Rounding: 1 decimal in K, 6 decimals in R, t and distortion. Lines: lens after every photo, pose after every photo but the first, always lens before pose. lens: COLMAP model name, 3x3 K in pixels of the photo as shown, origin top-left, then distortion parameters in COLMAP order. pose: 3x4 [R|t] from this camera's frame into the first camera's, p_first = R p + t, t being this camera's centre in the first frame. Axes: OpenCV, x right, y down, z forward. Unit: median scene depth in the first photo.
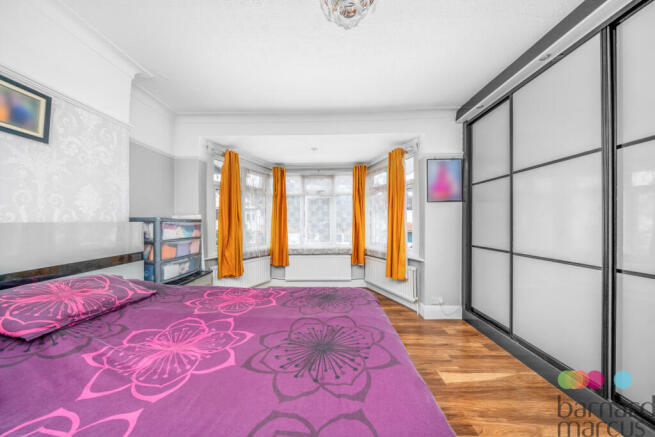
lens RADIAL K [[223.5, 0, 327.3], [0, 223.5, 221.7], [0, 0, 1]] dist [-0.007895, 0.000012]
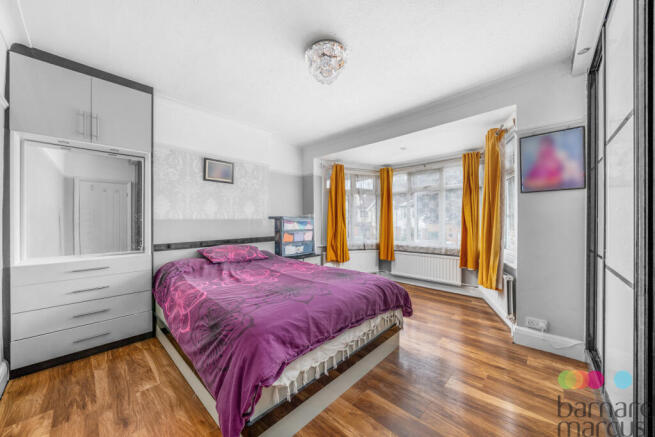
lens RADIAL K [[244.1, 0, 327.4], [0, 244.1, 219.0], [0, 0, 1]] dist [-0.003185, -0.000274]
pose [[0.731877, -0.000643, -0.681437, 0.531852], [0.000879, 1.000000, 0.000001, 0.000306], [0.681436, -0.000600, 0.731877, -0.076629]]
